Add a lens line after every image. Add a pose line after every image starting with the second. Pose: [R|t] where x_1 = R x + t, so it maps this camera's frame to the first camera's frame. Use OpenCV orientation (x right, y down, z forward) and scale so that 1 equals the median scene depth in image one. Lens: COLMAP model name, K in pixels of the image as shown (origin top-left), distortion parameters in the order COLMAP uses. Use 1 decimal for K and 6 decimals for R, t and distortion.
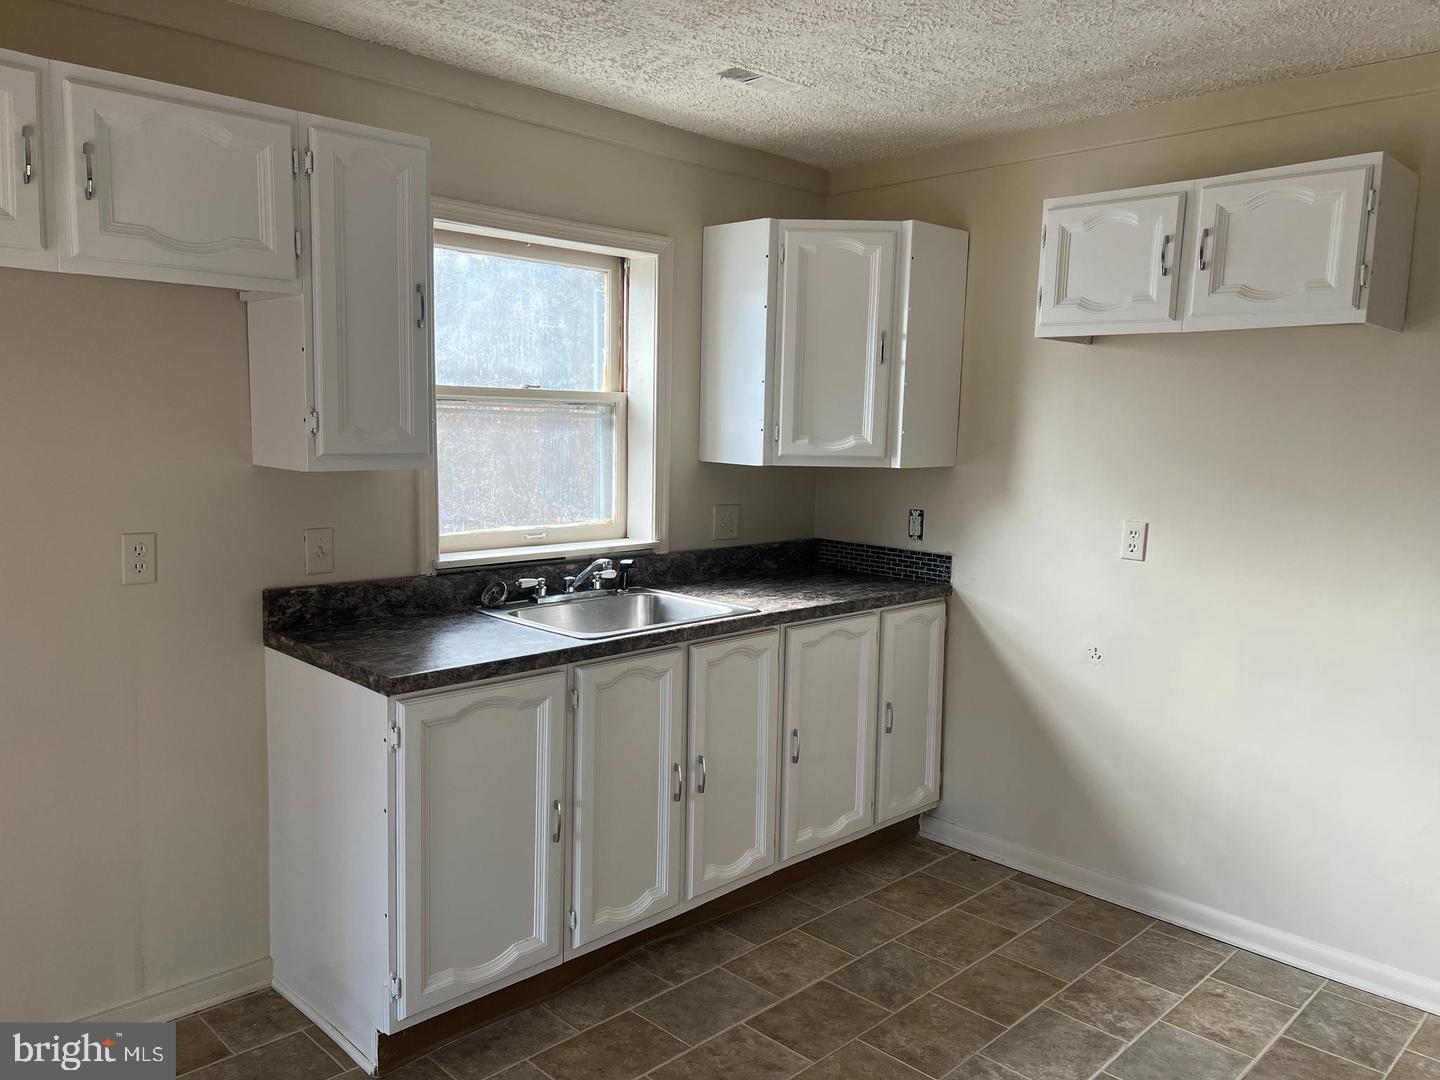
lens RADIAL K [[1074.1, 0, 720.0], [0, 1074.1, 540.0], [0, 0, 1]] dist [0.043437, -0.067197]
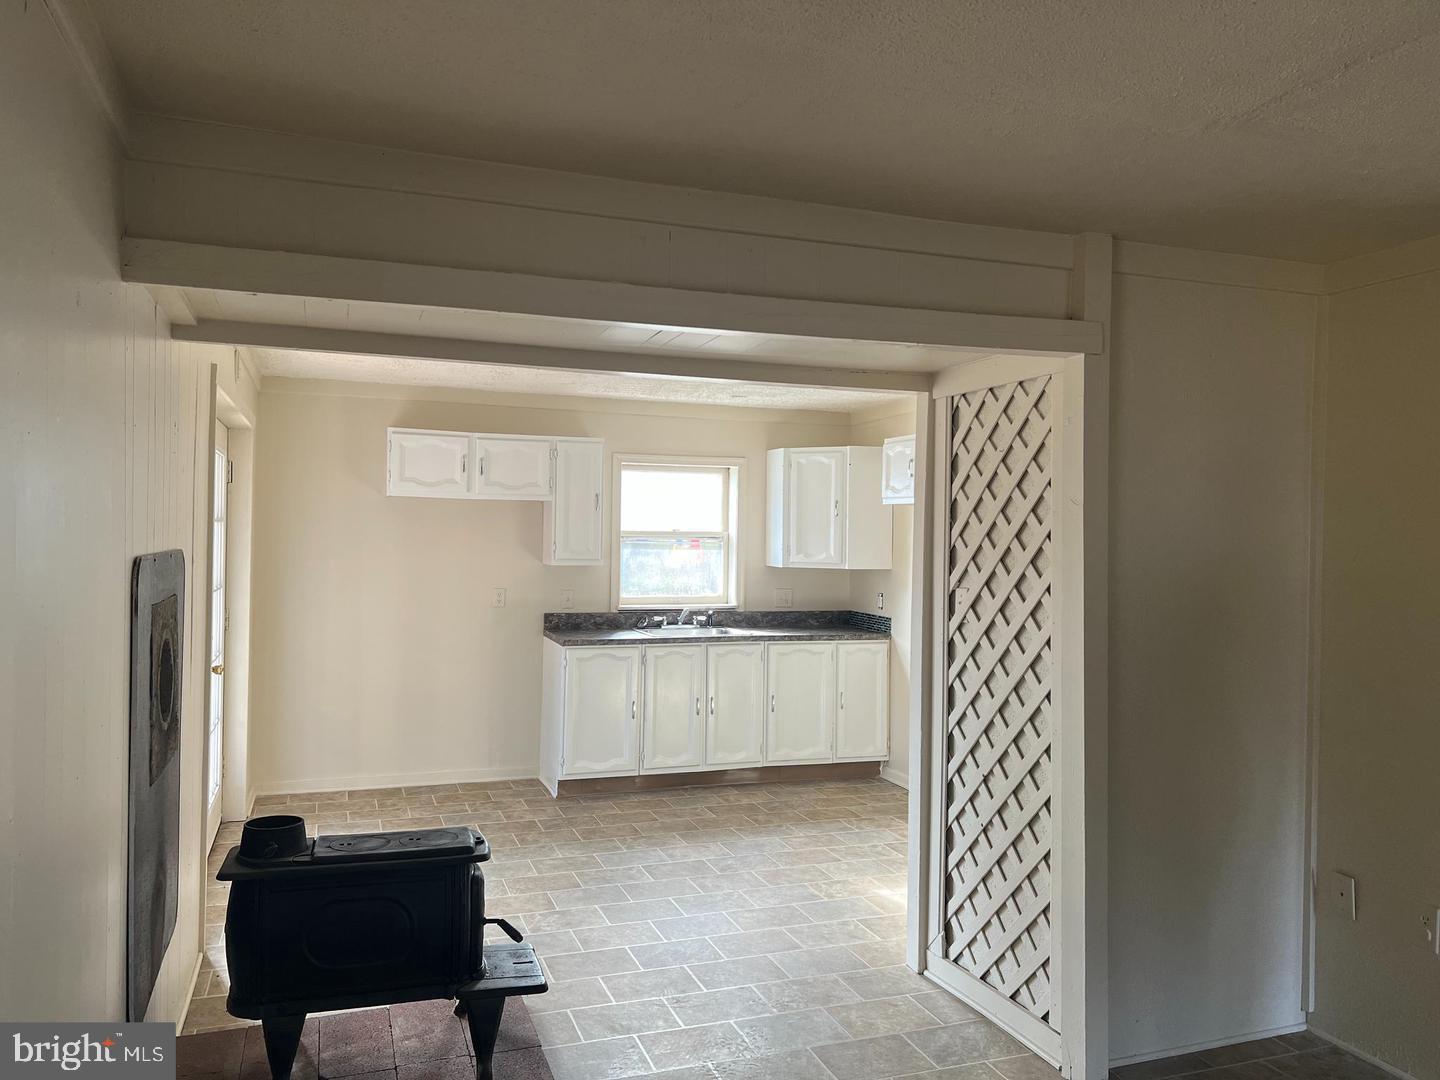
lens RADIAL K [[1074.1, 0, 720.0], [0, 1074.1, 540.0], [0, 0, 1]] dist [0.043437, -0.067197]
pose [[0.897649, -0.004846, -0.440684, 0.940335], [-0.044293, 0.993885, -0.101151, 0.099725], [0.438480, 0.110317, 0.891945, -0.967134]]
